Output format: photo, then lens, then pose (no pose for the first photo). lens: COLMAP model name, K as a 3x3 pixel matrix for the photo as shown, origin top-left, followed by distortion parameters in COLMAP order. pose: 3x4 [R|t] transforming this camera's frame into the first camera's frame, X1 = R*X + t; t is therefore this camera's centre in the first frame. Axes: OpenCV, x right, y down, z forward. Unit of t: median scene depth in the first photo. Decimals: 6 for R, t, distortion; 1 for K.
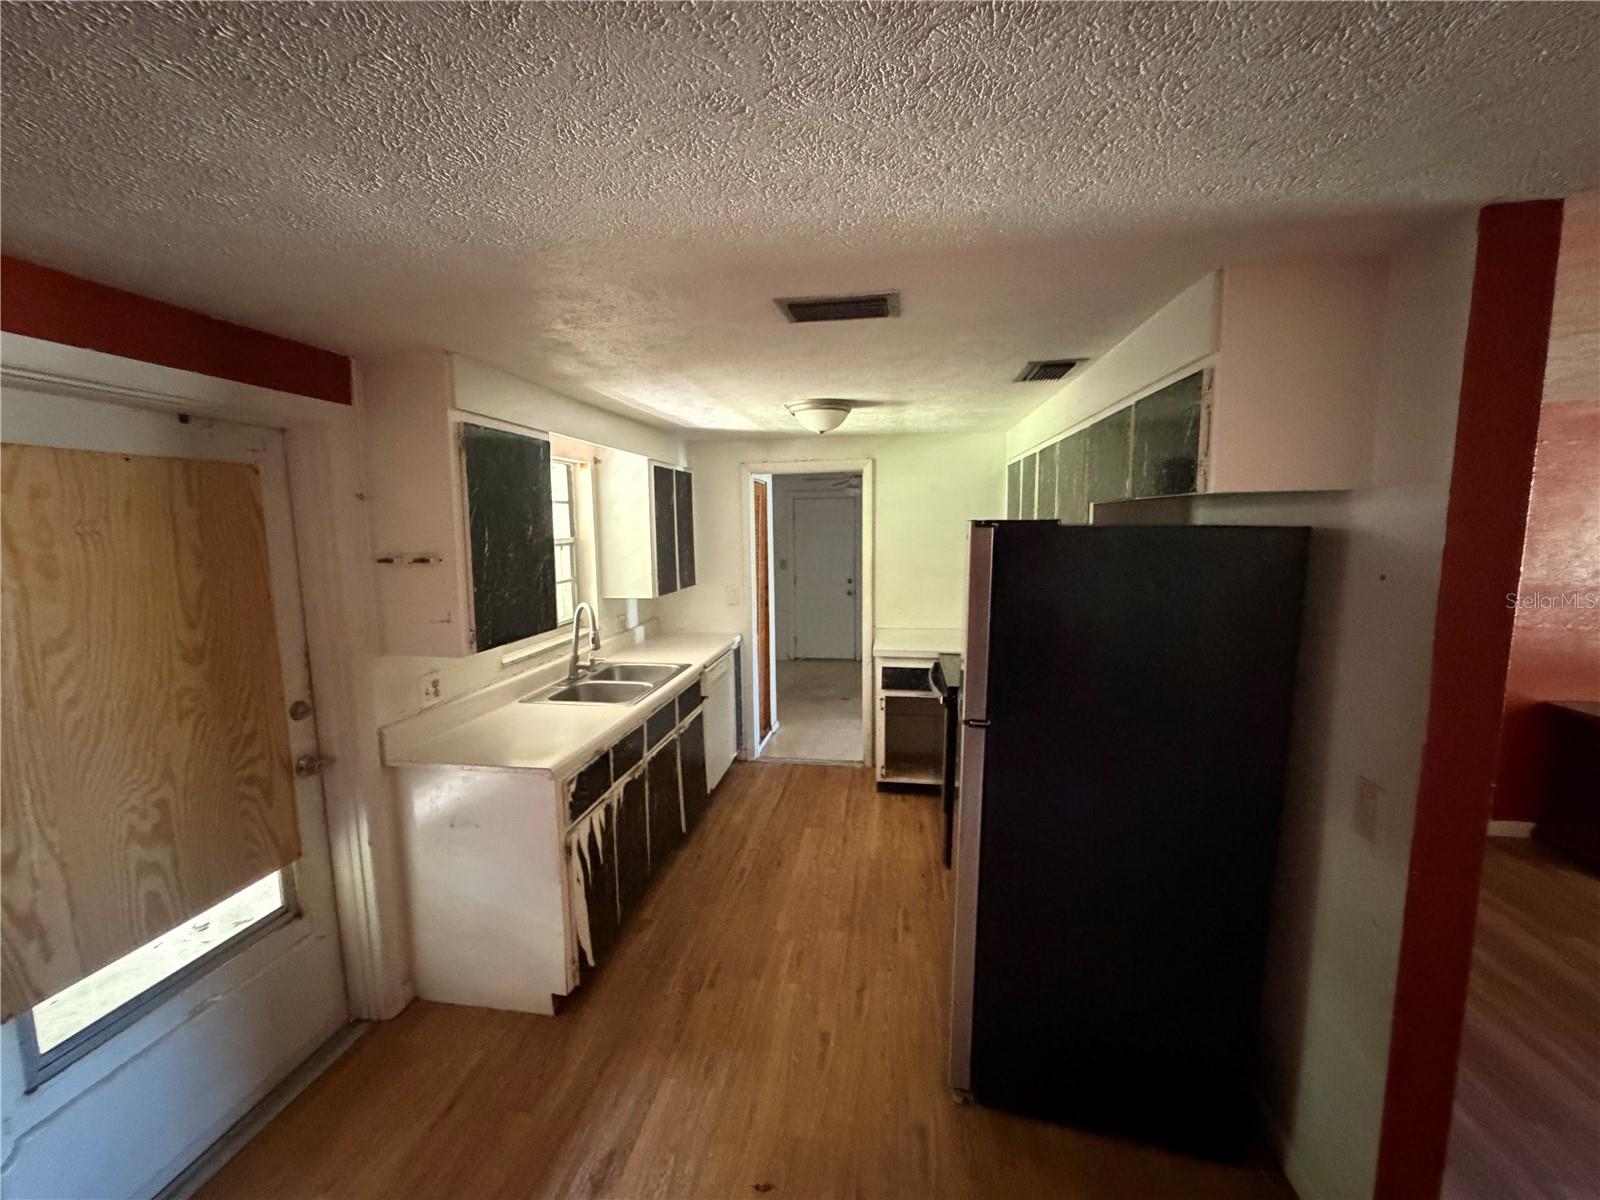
lens RADIAL K [[637.0, 0, 799.2], [0, 637.0, 600.8], [0, 0, 1]] dist [-0.000702, -0.000057]
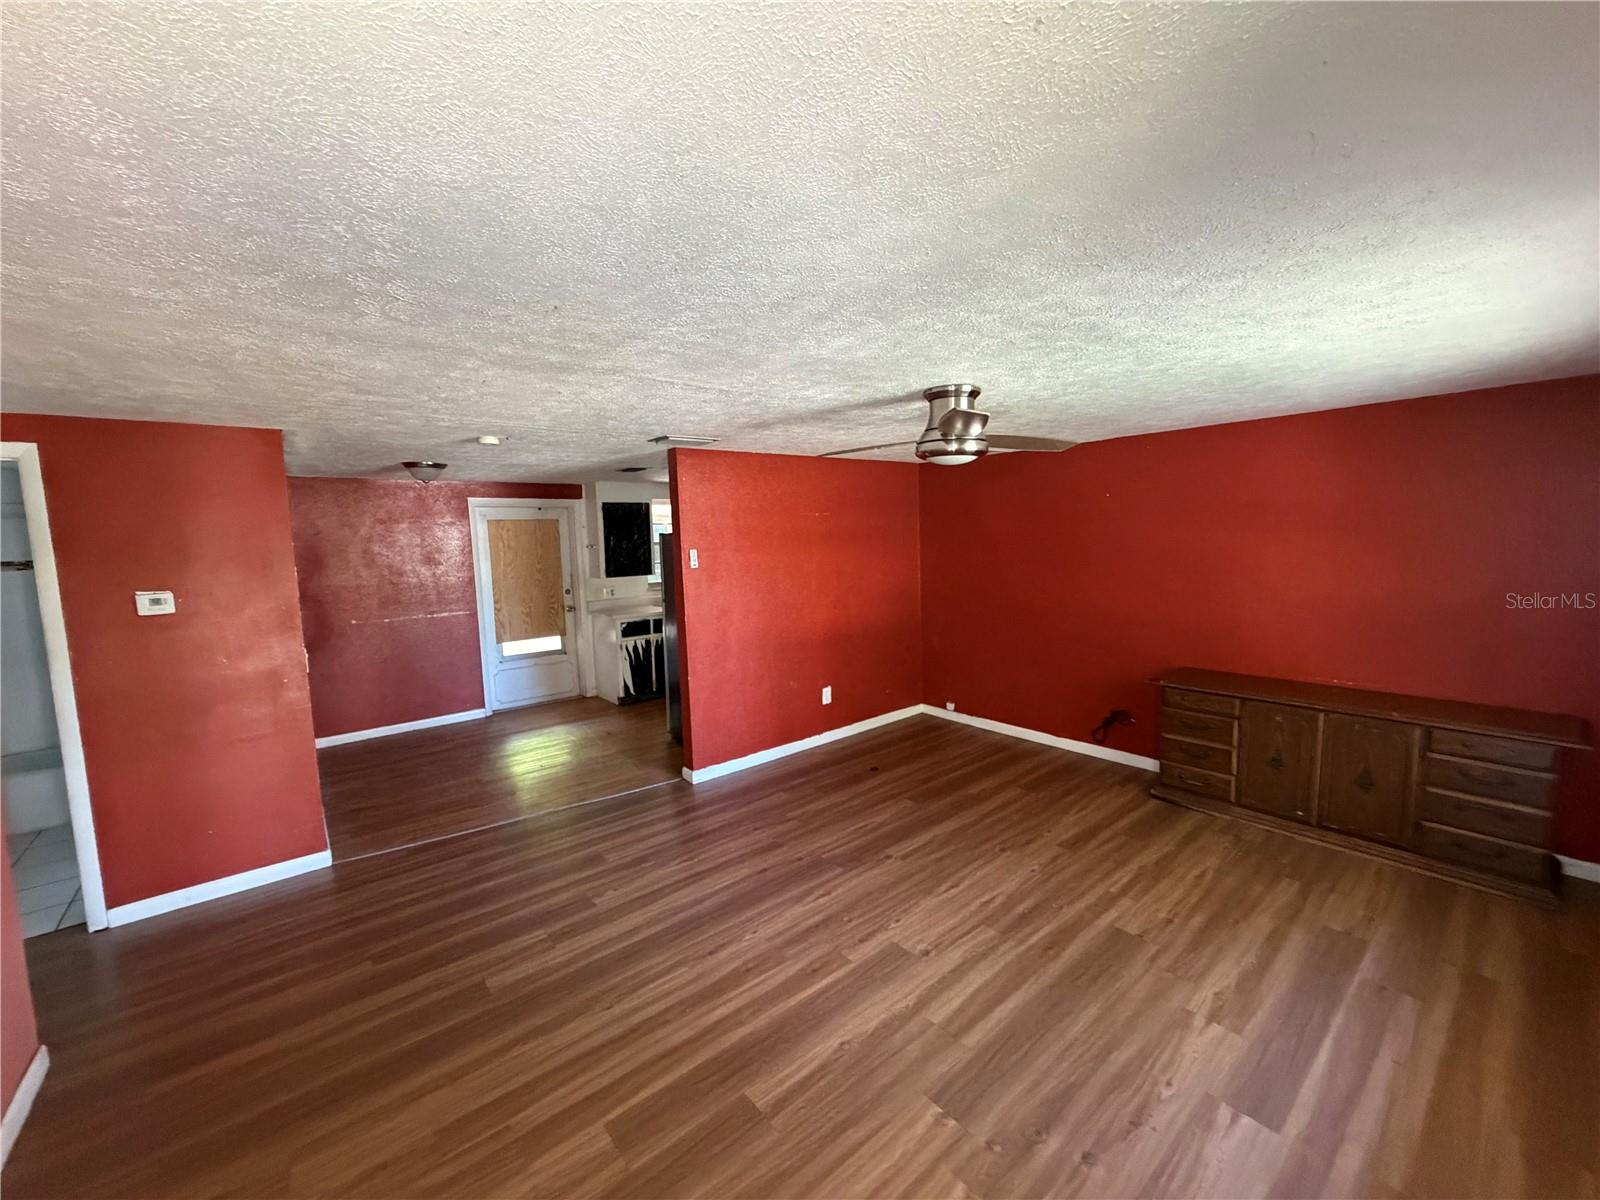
lens RADIAL K [[637.0, 0, 802.0], [0, 637.0, 597.5], [0, 0, 1]] dist [-0.000702, -0.000057]
pose [[0.745802, 0.060777, -0.663389, 2.354898], [-0.062516, 0.997820, 0.021133, 0.056050], [0.663228, 0.025711, 0.747976, -0.685613]]
